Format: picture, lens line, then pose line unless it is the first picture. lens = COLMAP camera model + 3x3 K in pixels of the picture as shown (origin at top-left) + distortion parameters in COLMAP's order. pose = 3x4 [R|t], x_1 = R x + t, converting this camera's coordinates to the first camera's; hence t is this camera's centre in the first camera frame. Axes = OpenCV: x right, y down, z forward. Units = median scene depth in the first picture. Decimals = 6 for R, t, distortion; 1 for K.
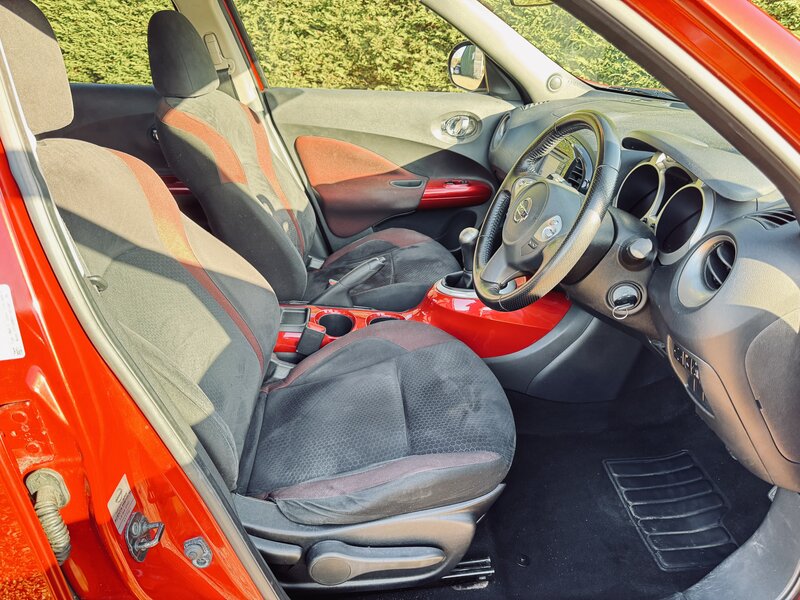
lens RADIAL K [[567.6, 0, 394.9], [0, 567.6, 302.7], [0, 0, 1]] dist [0.009529, -0.016974]
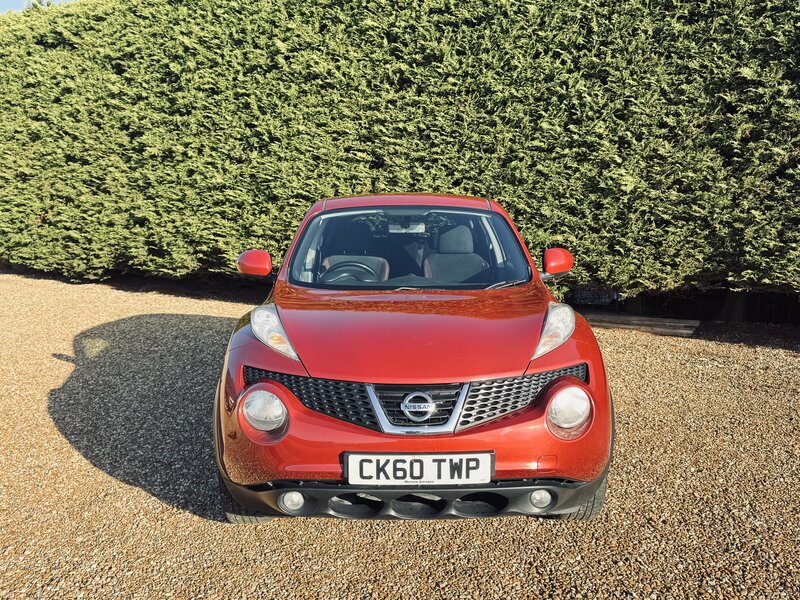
lens RADIAL K [[713.1, 0, 394.1], [0, 713.1, 303.6], [0, 0, 1]] dist [0.116341, -0.206820]
pose [[0.985632, 0.033368, -0.165578, -0.449614], [-0.081760, 0.952046, -0.294827, 0.121701], [0.147800, 0.304128, 0.941096, -0.329582]]
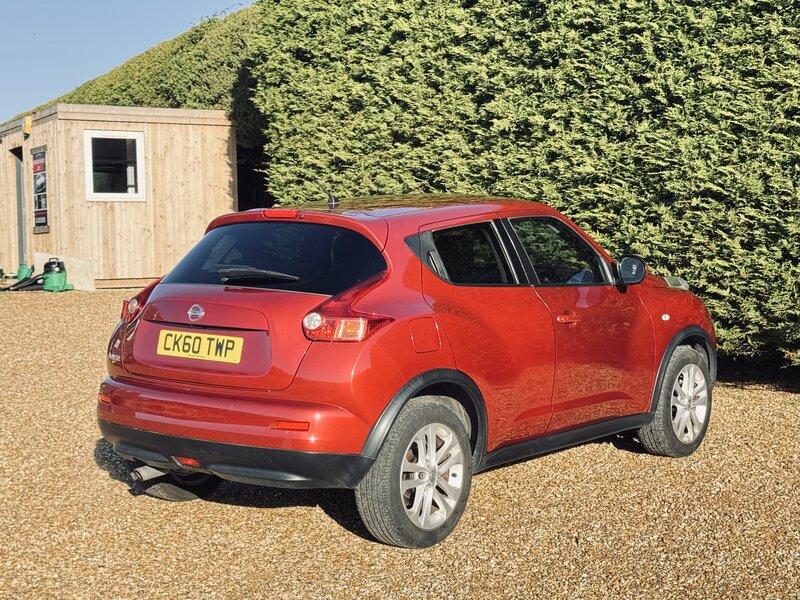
lens RADIAL K [[1346.7, 0, 393.1], [0, 1346.7, 302.7], [0, 0, 1]] dist [0.157456, 0.000000]
pose [[0.796780, 0.060070, -0.601277, -0.131108], [-0.271094, 0.924825, -0.266845, 0.173178], [0.540047, 0.375619, 0.753167, -0.474916]]
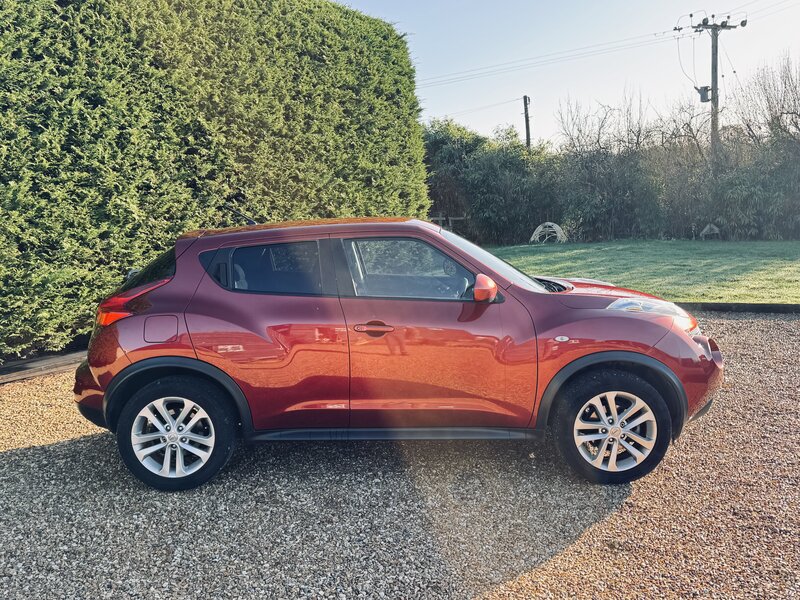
lens RADIAL K [[696.1, 0, 404.1], [0, 696.1, 301.0], [0, 0, 1]] dist [0.120627, -0.189808]
pose [[0.167129, -0.110212, 0.979756, -1.536851], [0.449418, 0.893005, 0.023791, -0.198141], [-0.877548, 0.436344, 0.198779, 0.338221]]
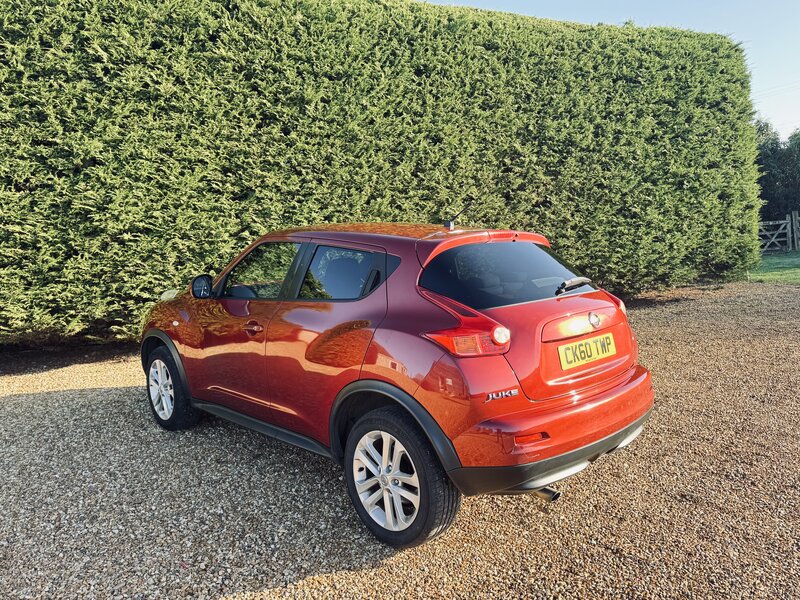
lens RADIAL K [[603.6, 0, 404.9], [0, 603.6, 303.6], [0, 0, 1]] dist [0.089995, -0.116611]
pose [[0.700970, -0.093547, 0.707029, -1.554261], [0.326612, 0.923400, -0.201638, -0.048712], [-0.634008, 0.372266, 0.677829, 0.052007]]
